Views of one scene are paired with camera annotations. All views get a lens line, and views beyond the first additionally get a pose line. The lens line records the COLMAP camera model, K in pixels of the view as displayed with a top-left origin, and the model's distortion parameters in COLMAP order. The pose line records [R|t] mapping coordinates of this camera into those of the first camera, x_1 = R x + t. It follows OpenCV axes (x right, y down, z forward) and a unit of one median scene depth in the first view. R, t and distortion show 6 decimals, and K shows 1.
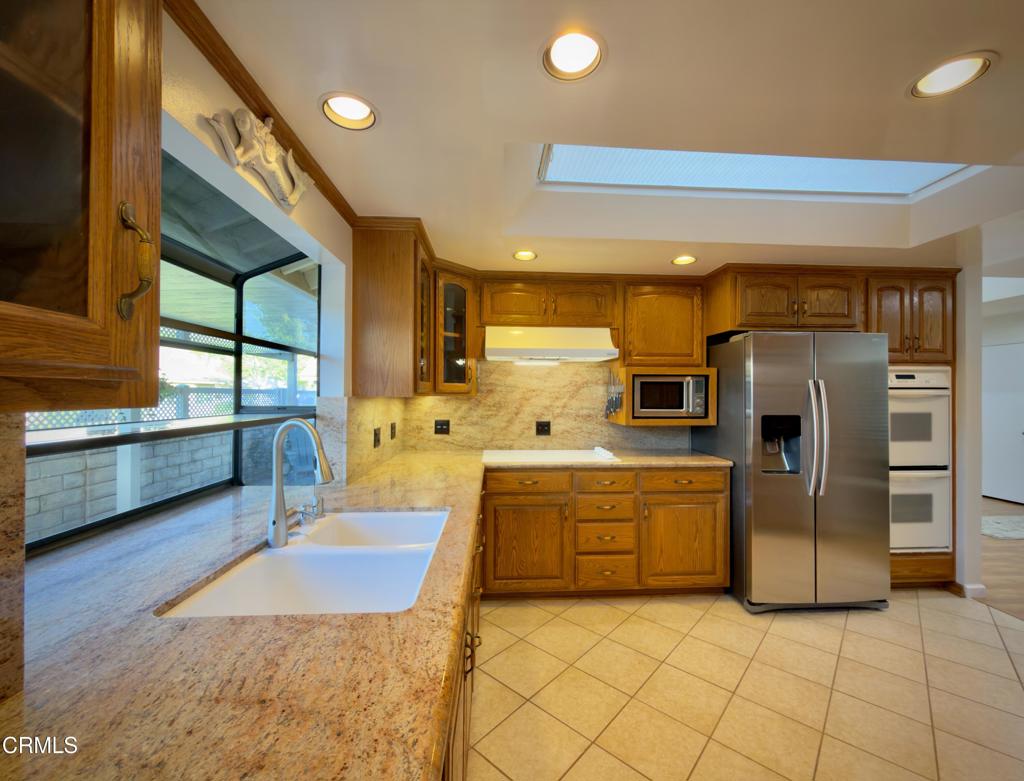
lens RADIAL K [[417.9, 0, 520.3], [0, 417.9, 389.9], [0, 0, 1]] dist [-0.008963, -0.000085]
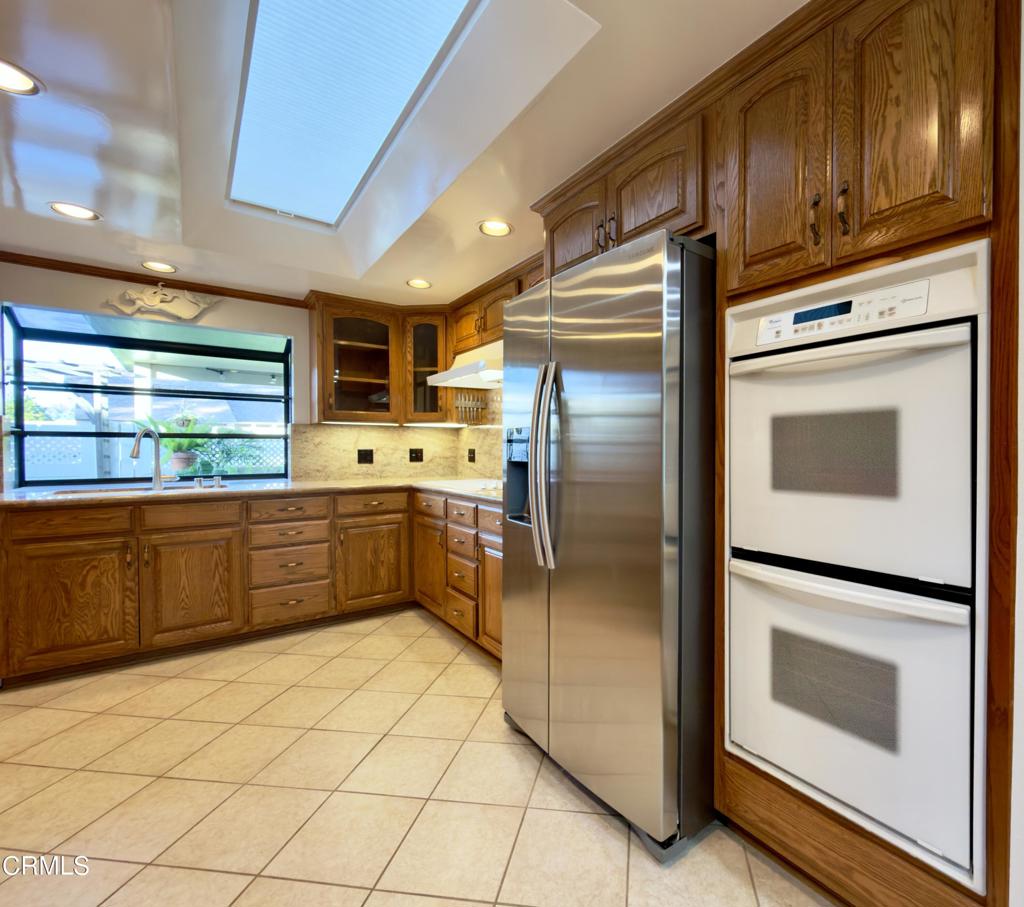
lens RADIAL K [[459.0, 0, 520.3], [0, 459.0, 449.6], [0, 0, 1]] dist [0.003838, 0.000532]
pose [[0.573636, 0.003370, -0.819103, 0.868427], [0.013168, 0.999824, 0.013336, 0.060860], [0.819004, -0.018436, 0.573491, 0.438710]]
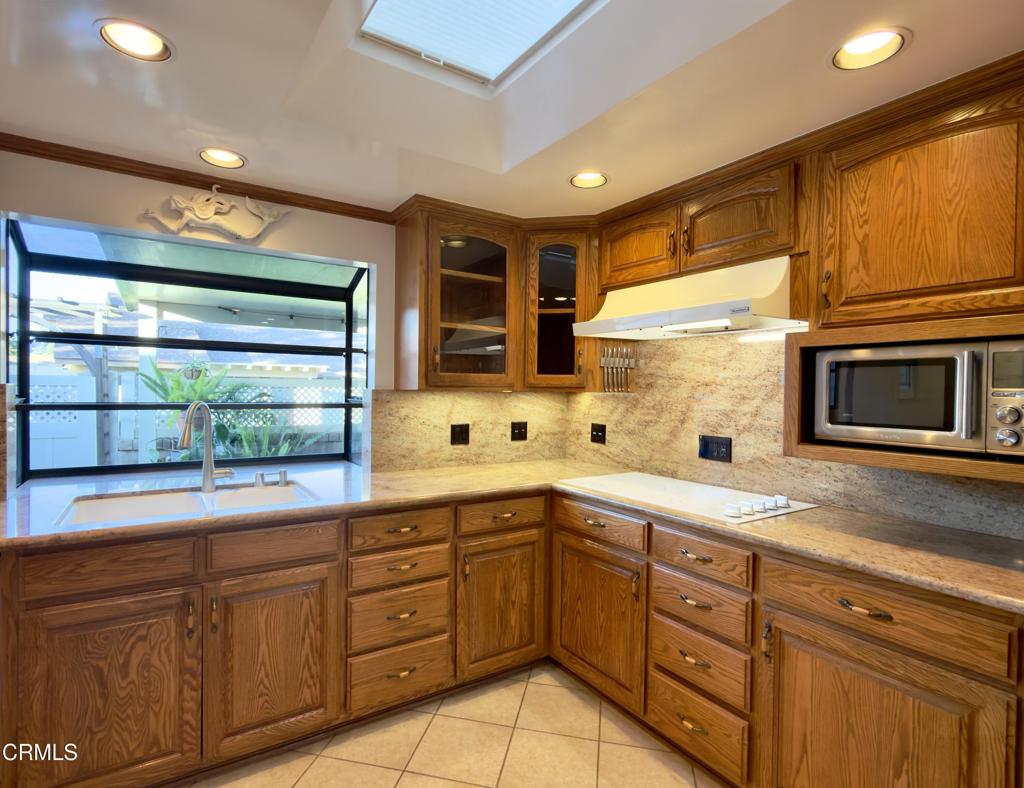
lens RADIAL K [[510.3, 0, 454.0], [0, 510.3, 396.9], [0, 0, 1]] dist [0.012627, -0.002748]
pose [[0.490732, 0.018522, -0.871114, 0.496671], [-0.003080, 0.999805, 0.019523, 0.006077], [0.871305, -0.006897, 0.490693, 0.331433]]
